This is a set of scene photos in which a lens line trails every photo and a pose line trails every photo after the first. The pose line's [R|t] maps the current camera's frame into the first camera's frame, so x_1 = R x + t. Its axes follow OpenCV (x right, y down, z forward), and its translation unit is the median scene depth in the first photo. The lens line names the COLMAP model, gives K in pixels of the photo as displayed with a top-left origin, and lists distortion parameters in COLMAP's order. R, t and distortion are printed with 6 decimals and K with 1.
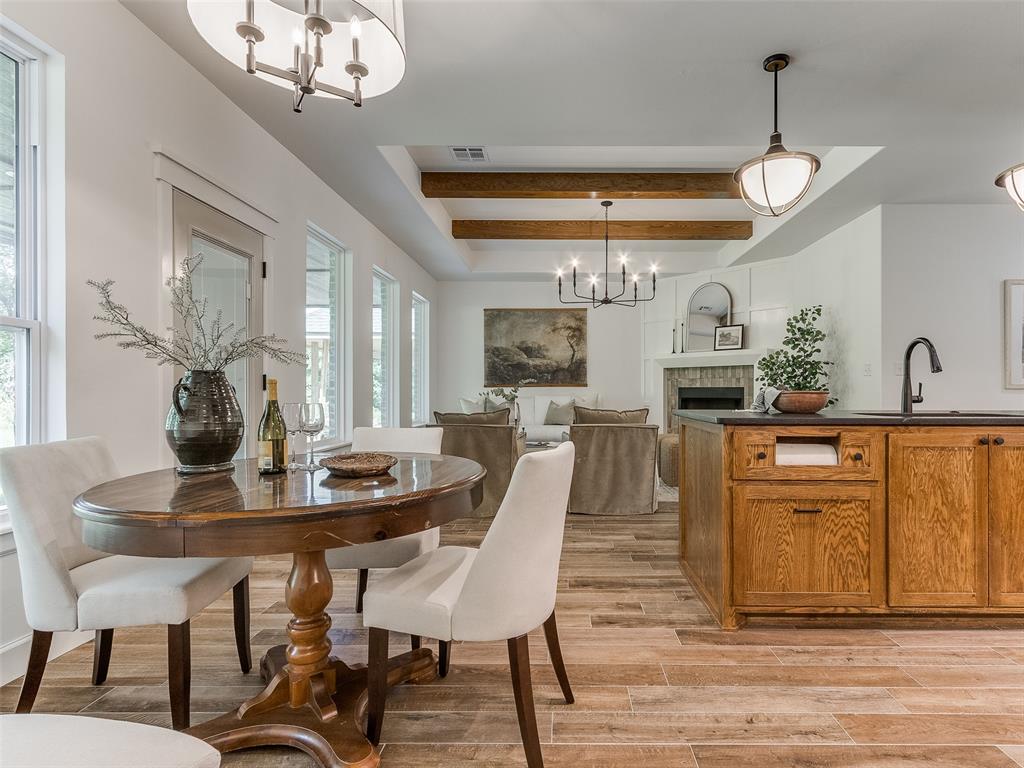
lens RADIAL K [[446.2, 0, 519.5], [0, 446.2, 393.4], [0, 0, 1]] dist [0.001115, -0.000120]
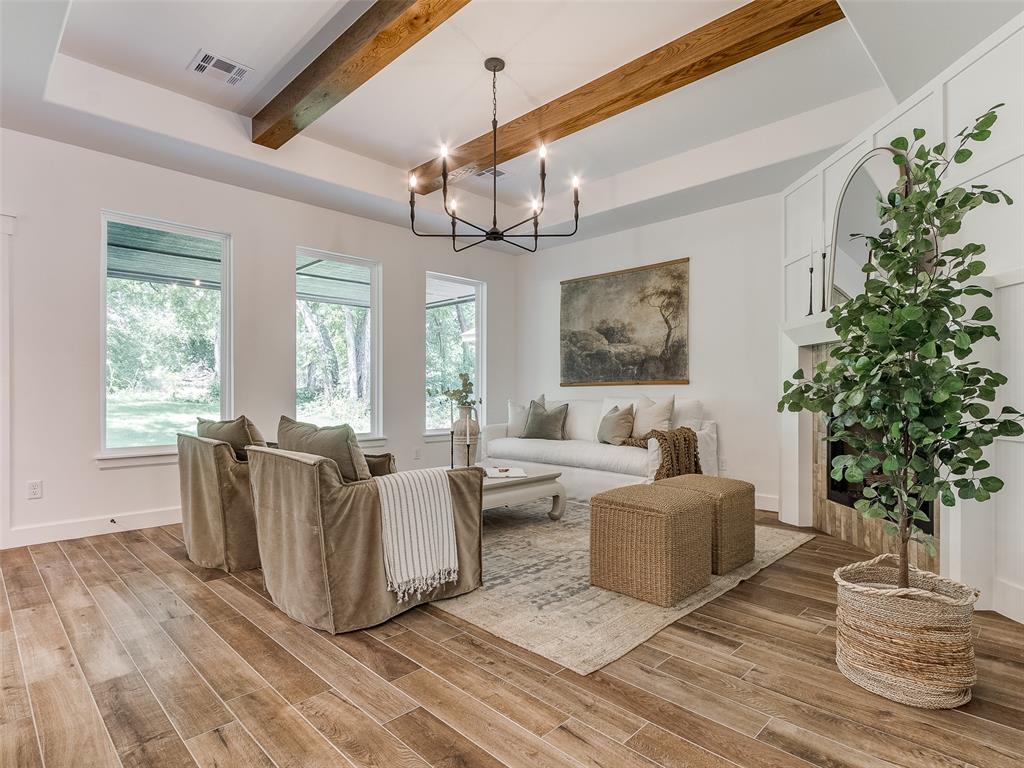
lens RADIAL K [[481.6, 0, 518.2], [0, 481.6, 392.0], [0, 0, 1]] dist [0.006248, 0.000364]
pose [[0.789374, -0.000527, -0.613912, 0.368547], [-0.002520, 0.999988, -0.004098, -0.000992], [0.613907, 0.004782, 0.789364, 0.323978]]
